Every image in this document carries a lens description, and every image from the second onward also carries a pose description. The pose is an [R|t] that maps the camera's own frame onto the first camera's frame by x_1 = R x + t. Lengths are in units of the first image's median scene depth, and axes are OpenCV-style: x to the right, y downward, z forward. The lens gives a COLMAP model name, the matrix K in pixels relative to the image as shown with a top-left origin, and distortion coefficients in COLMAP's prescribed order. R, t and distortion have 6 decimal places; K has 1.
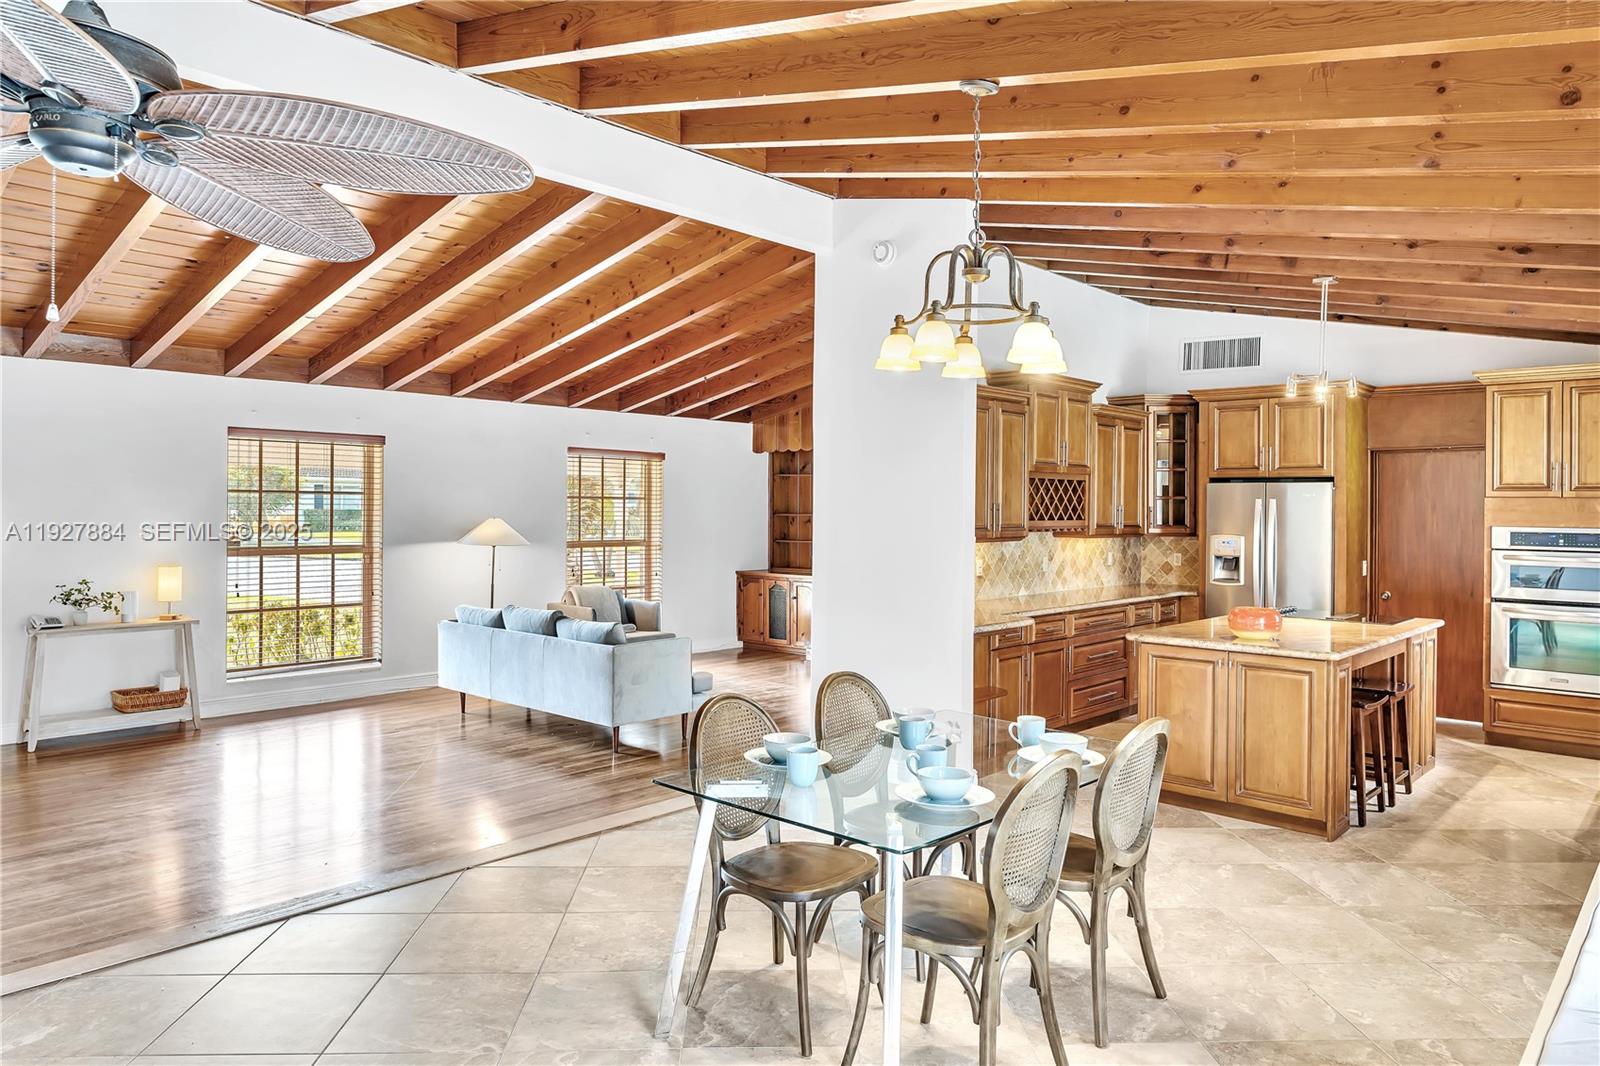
lens RADIAL K [[1049.7, 0, 791.2], [0, 1049.7, 507.6], [0, 0, 1]] dist [-0.000400, 0.000946]
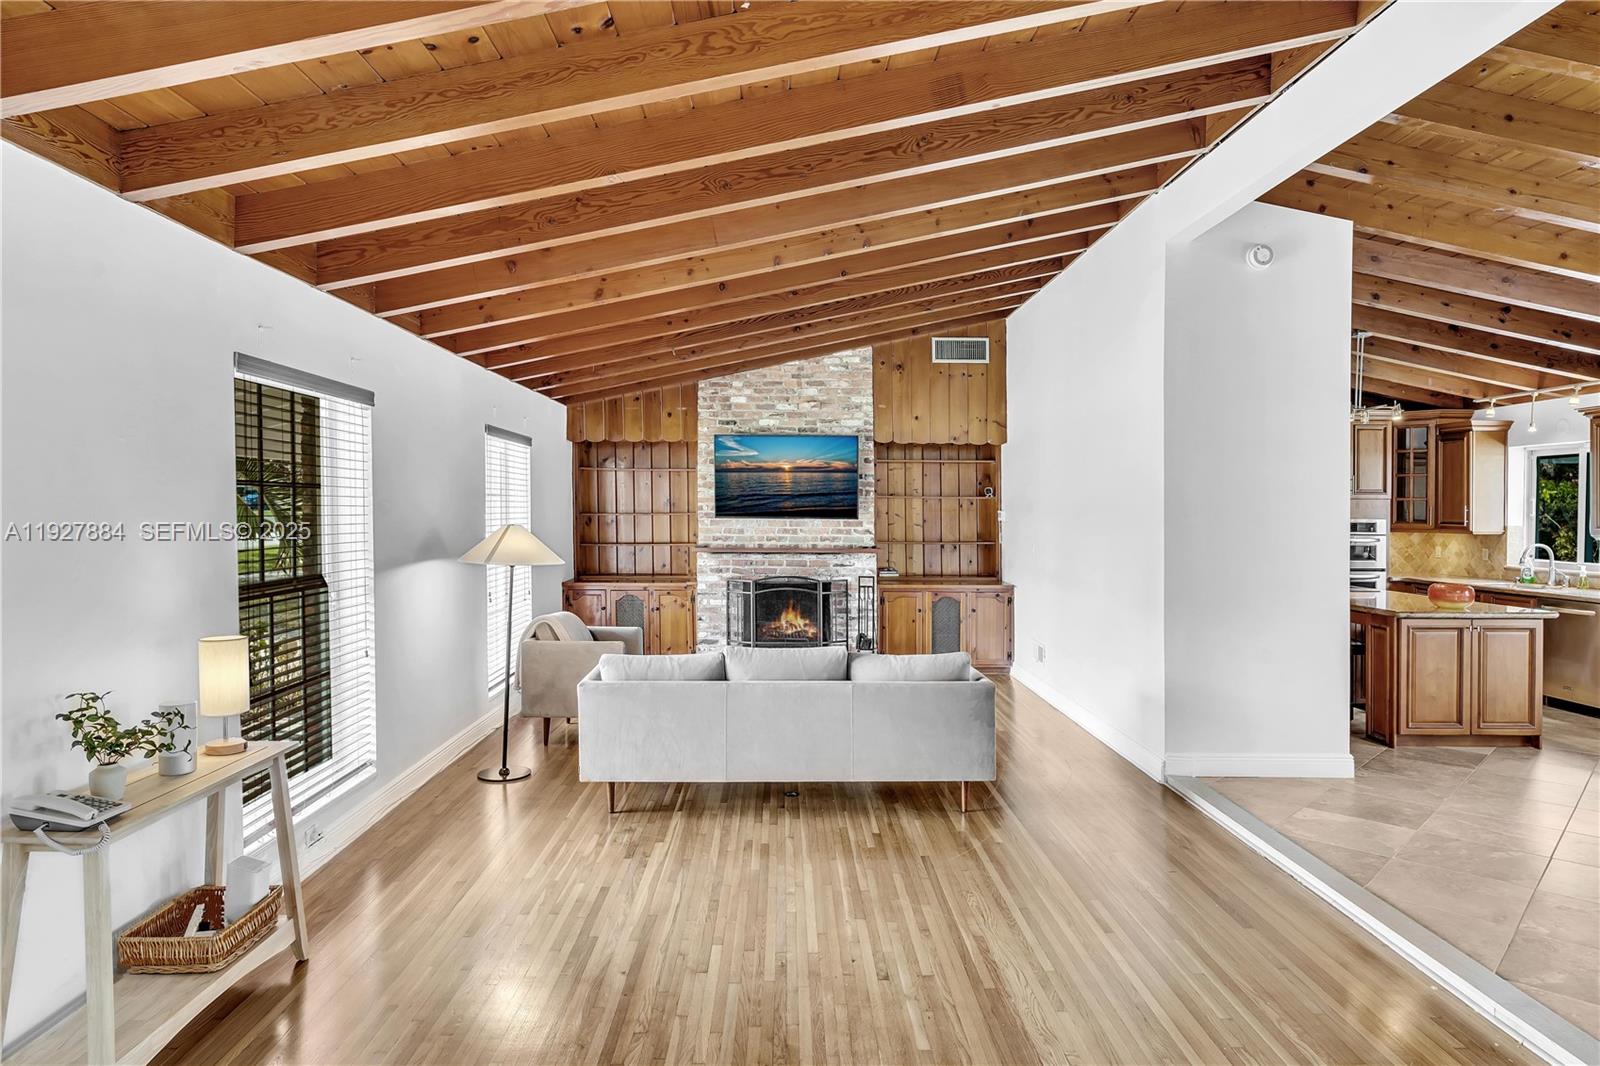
lens RADIAL K [[951.2, 0, 801.0], [0, 951.2, 502.2], [0, 0, 1]] dist [0.001727, 0.001154]
pose [[0.718841, 0.000298, 0.695174, -0.701830], [0.000862, 0.999999, -0.001321, -0.003427], [-0.695174, 0.001549, 0.718840, 0.524380]]
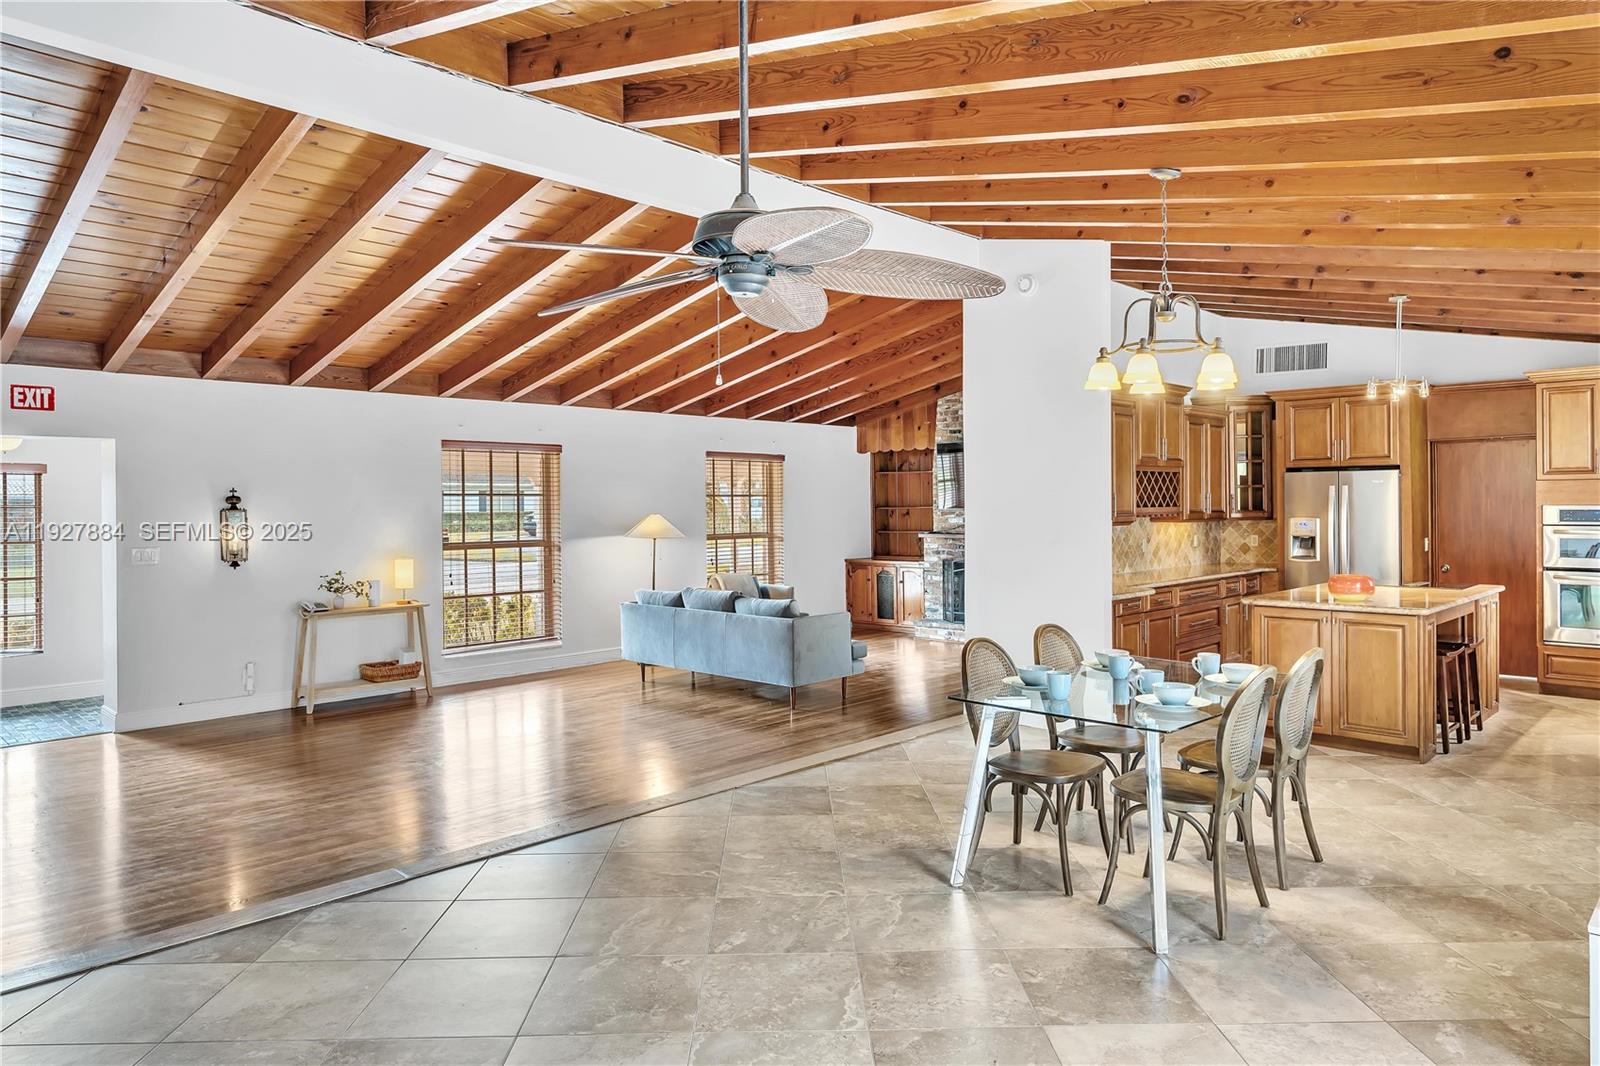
lens RADIAL K [[1016.2, 0, 796.1], [0, 1016.2, 508.3], [0, 0, 1]] dist [-0.000149, 0.000526]
pose [[0.999533, -0.017462, -0.025060, -0.121287], [0.017543, 0.999842, 0.003007, 0.003252], [0.025003, -0.003445, 0.999681, -0.133933]]
